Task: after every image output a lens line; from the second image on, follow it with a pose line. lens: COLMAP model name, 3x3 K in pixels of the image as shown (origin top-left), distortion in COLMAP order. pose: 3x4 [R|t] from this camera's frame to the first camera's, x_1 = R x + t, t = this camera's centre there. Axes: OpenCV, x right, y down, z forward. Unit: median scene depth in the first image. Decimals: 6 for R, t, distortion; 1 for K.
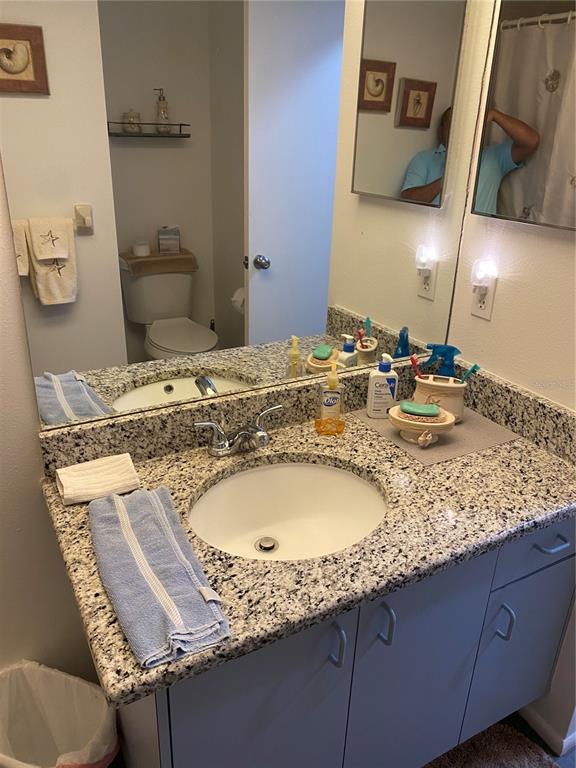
lens RADIAL K [[580.7, 0, 288.4], [0, 580.7, 383.9], [0, 0, 1]] dist [0.044799, -0.033702]
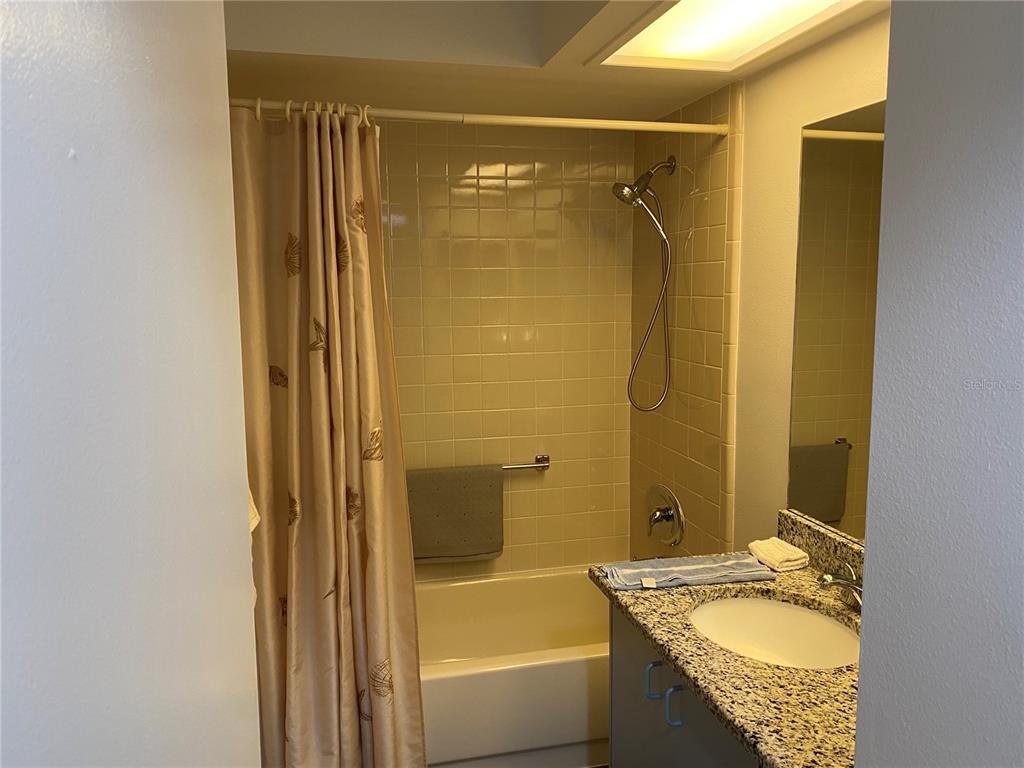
lens RADIAL K [[774.3, 0, 512.7], [0, 774.3, 384.1], [0, 0, 1]] dist [0.044799, -0.033702]
pose [[-0.264753, 0.097019, -0.959423, 1.453449], [-0.387163, 0.900522, 0.197901, -0.292034], [0.883182, 0.423848, -0.200854, 0.672640]]
